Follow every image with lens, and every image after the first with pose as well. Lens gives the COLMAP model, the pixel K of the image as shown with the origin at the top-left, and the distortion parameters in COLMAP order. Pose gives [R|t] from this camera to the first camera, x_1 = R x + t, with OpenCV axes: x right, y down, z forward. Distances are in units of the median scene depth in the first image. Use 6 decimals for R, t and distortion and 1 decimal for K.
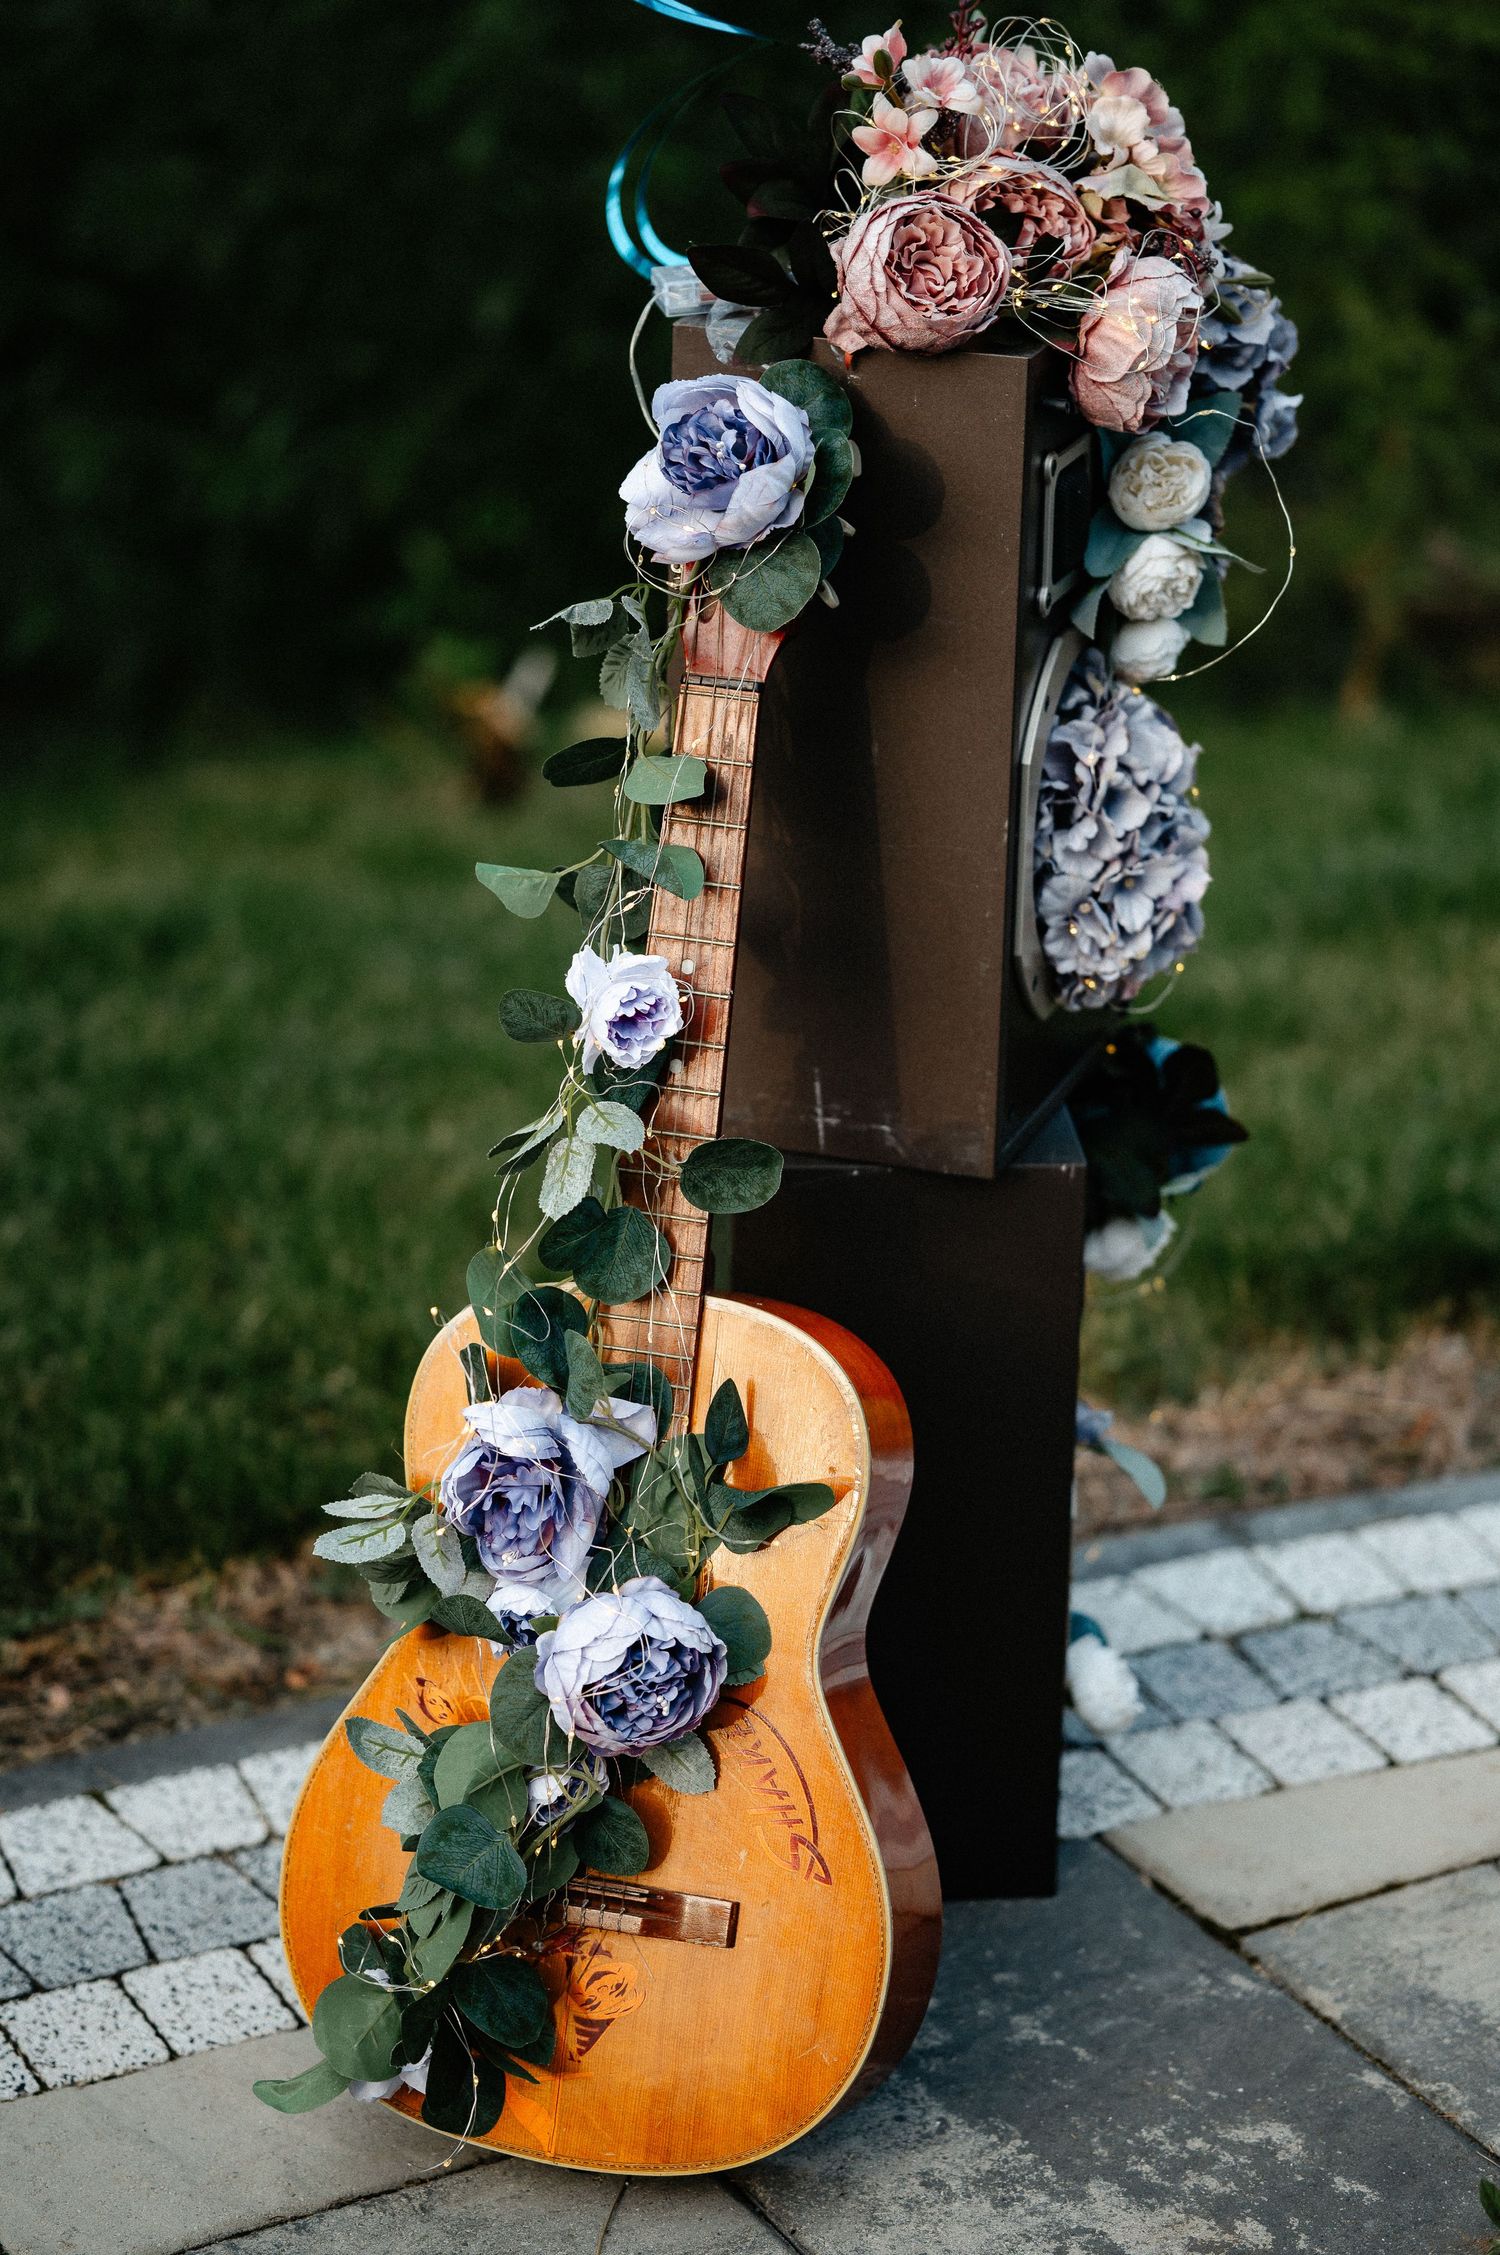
lens RADIAL K [[5373.1, 0, 741.3], [0, 5373.1, 1139.7], [0, 0, 1]] dist [0.139434, -0.577556]
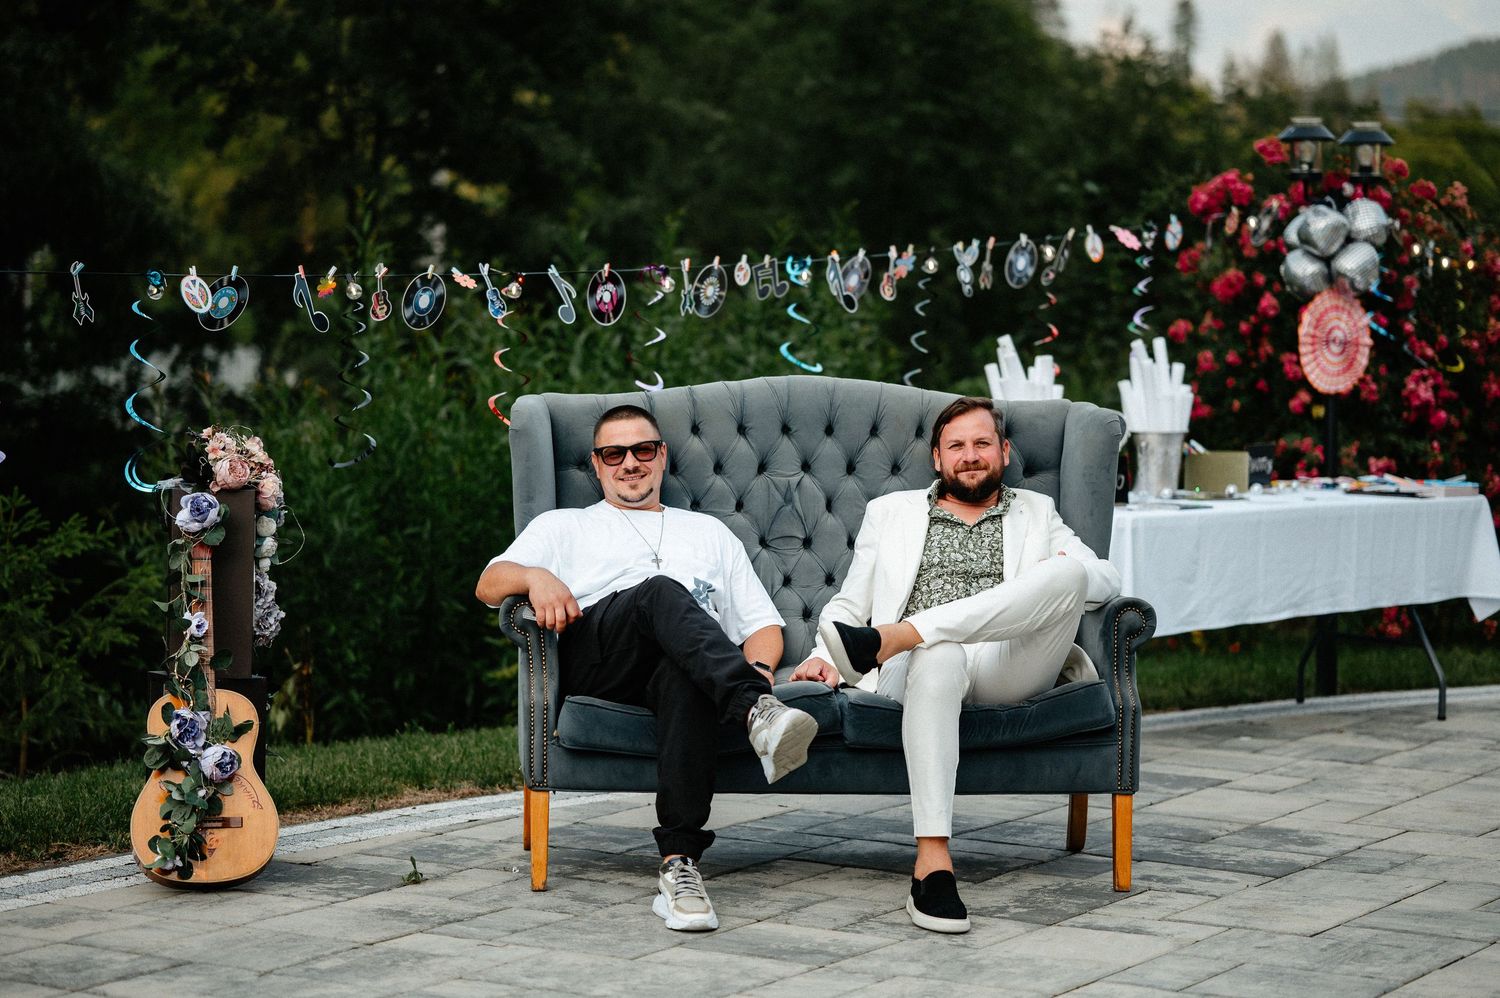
lens RADIAL K [[3539.2, 0, 752.2], [0, 3539.2, 495.6], [0, 0, 1]] dist [0.074454, -0.251380]
pose [[0.856900, -0.018273, 0.515160, -1.155375], [0.178267, 0.948214, -0.262890, 0.740505], [-0.483678, 0.317106, 0.815782, -1.706020]]
